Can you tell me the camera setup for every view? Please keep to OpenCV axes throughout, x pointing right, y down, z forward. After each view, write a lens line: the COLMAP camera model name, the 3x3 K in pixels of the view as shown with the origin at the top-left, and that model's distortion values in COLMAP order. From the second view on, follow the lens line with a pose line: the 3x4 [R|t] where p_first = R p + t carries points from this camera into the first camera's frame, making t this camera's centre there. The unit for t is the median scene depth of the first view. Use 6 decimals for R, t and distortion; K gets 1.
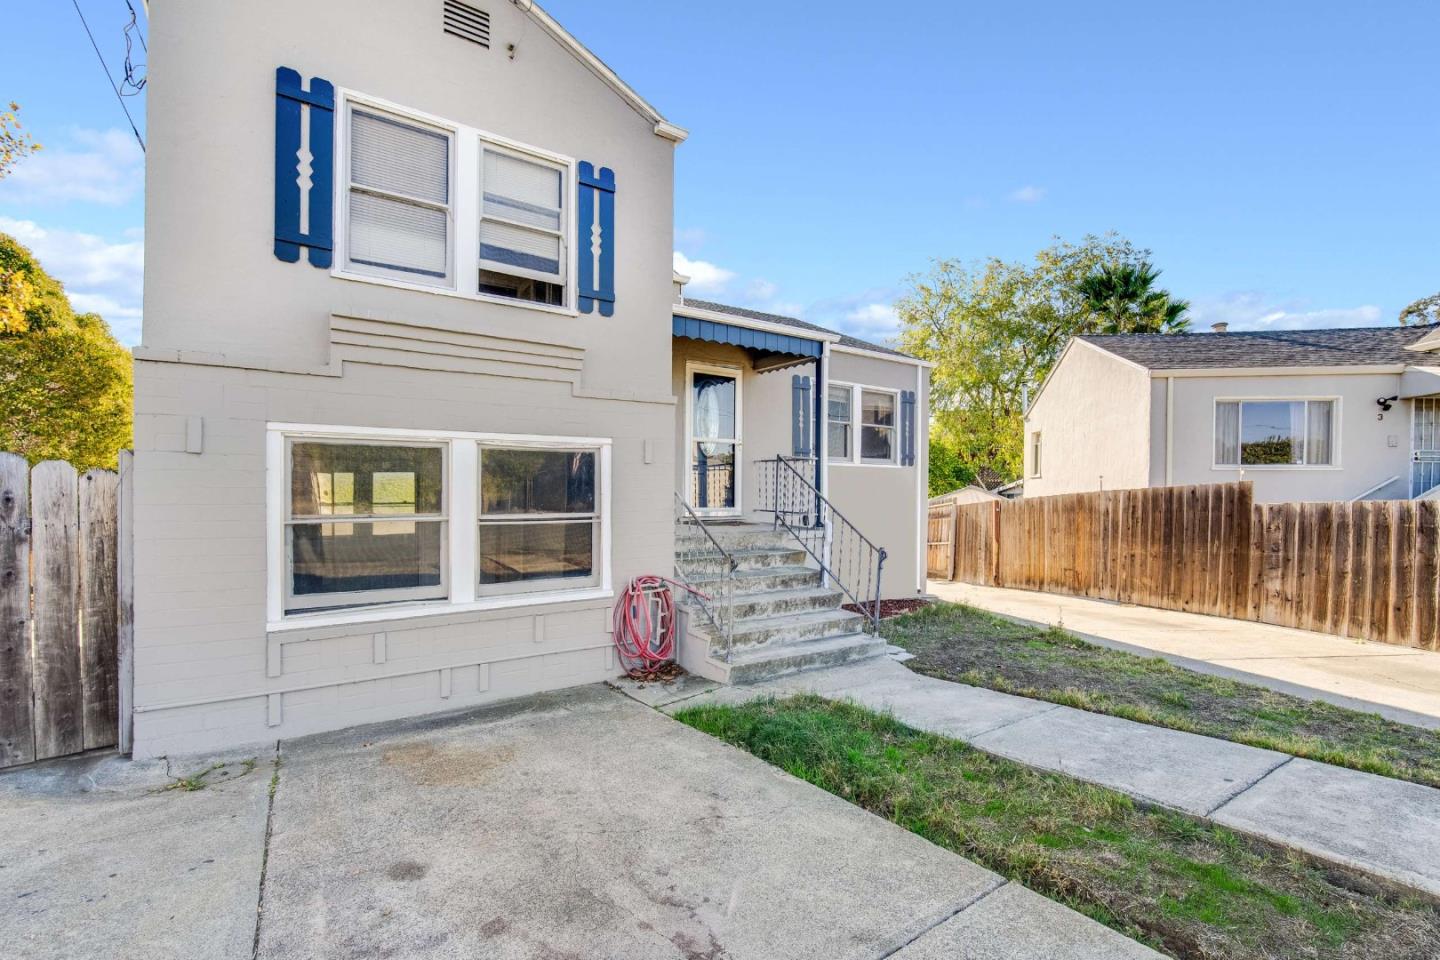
lens RADIAL K [[634.5, 0, 713.0], [0, 634.5, 489.5], [0, 0, 1]] dist [-0.011177, 0.000271]
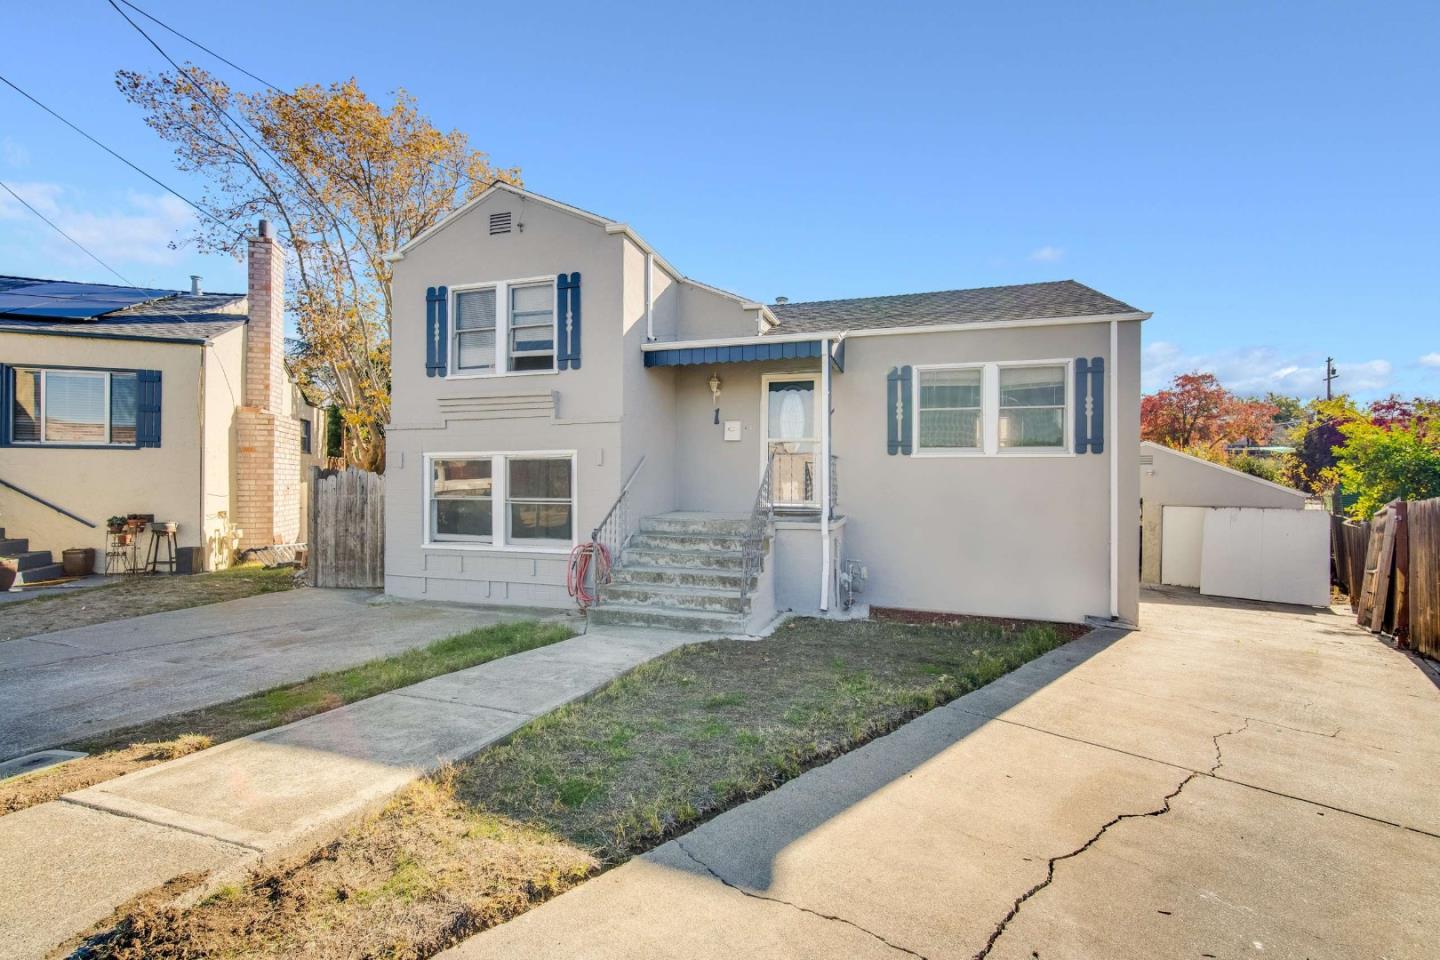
lens RADIAL K [[622.2, 0, 715.2], [0, 622.2, 477.2], [0, 0, 1]] dist [-0.001753, 0.000916]
pose [[0.628790, -0.008996, -0.777523, 1.217387], [-0.002159, 0.999909, -0.013315, 0.005040], [0.777572, 0.010051, 0.628713, 0.327914]]
